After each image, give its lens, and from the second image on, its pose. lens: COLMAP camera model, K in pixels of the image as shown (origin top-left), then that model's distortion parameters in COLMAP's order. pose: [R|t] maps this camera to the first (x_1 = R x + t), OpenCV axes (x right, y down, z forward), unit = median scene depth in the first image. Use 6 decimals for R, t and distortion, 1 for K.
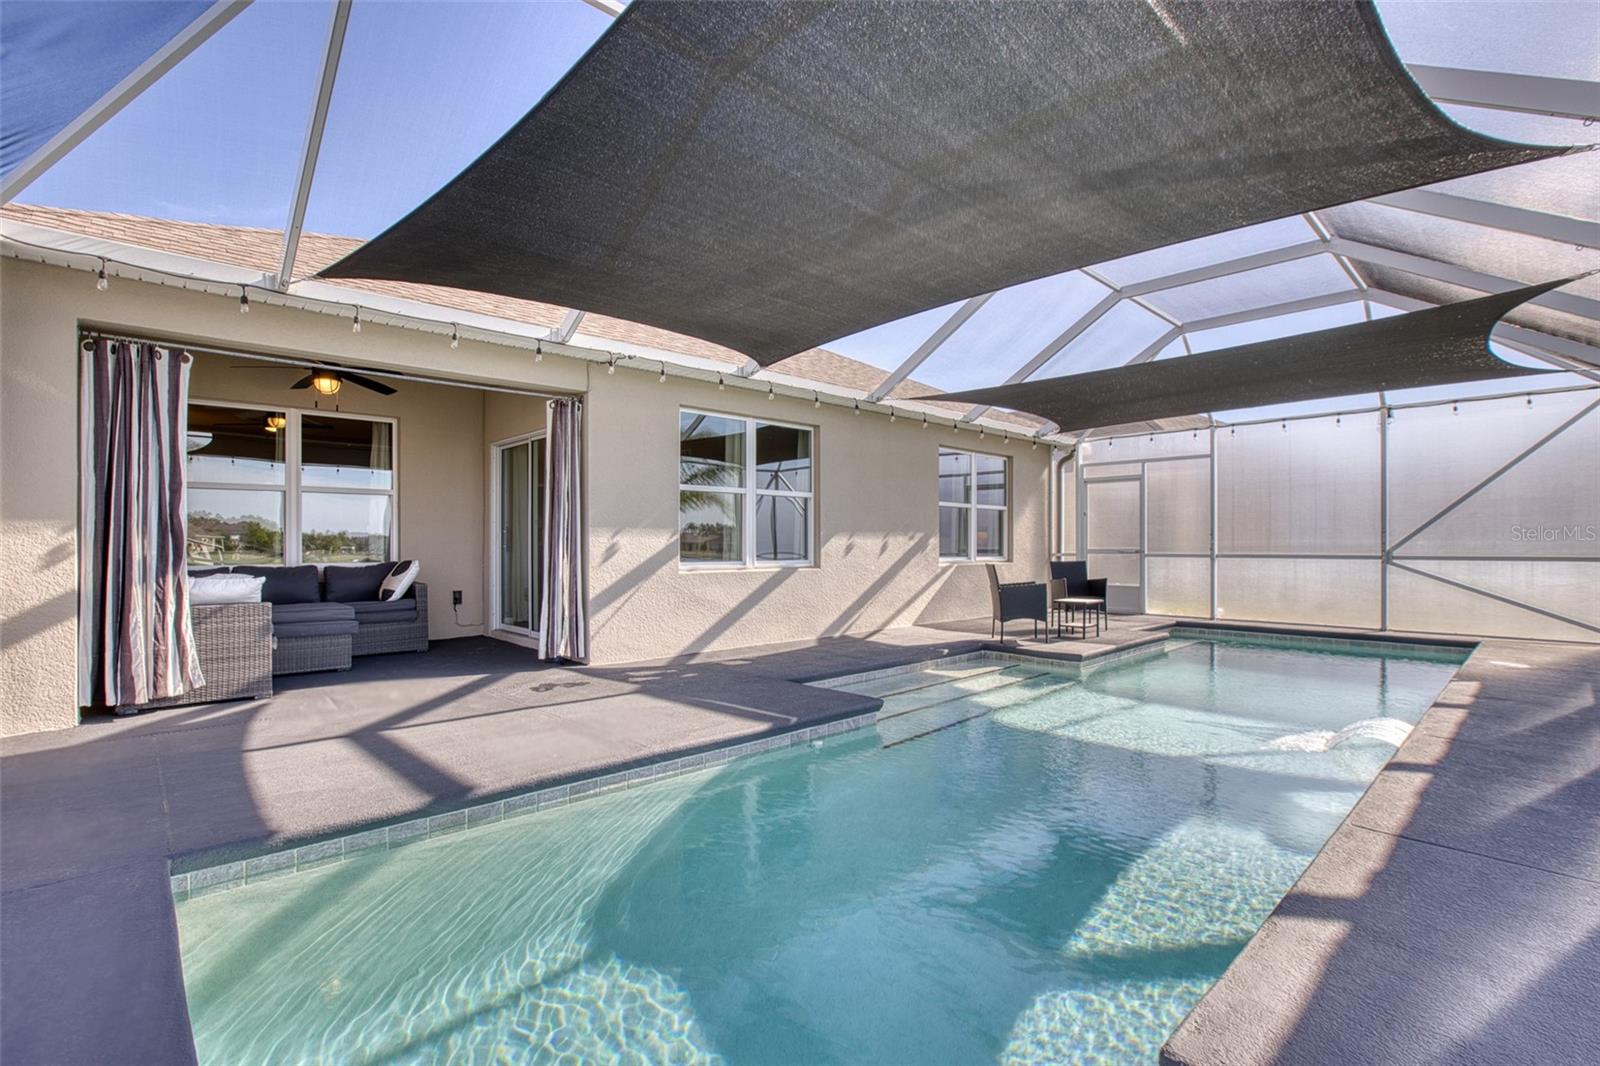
lens RADIAL K [[737.6, 0, 766.7], [0, 737.6, 547.2], [0, 0, 1]] dist [-0.000115, 0.000272]
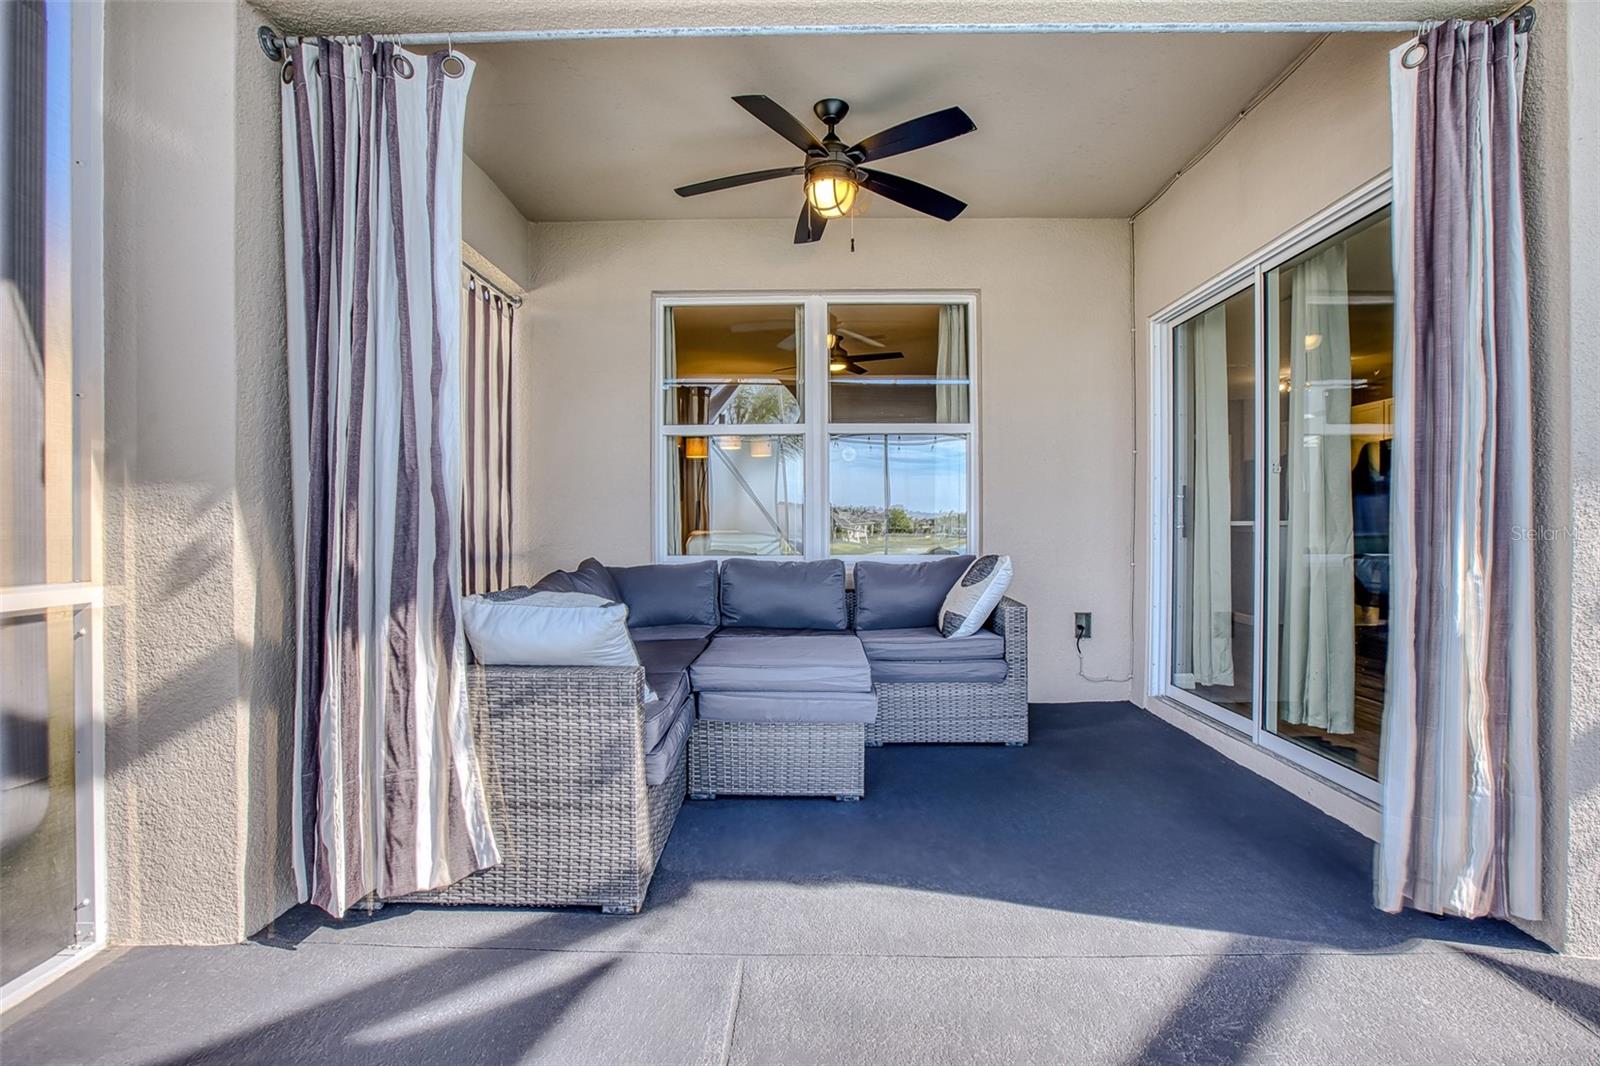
lens RADIAL K [[749.9, 0, 805.4], [0, 749.9, 534.6], [0, 0, 1]] dist [-0.036407, 0.000733]
pose [[0.744784, 0.008097, -0.667256, -0.250051], [-0.002217, 0.999951, 0.009661, -0.000828], [0.667302, -0.005716, 0.744766, 0.555808]]
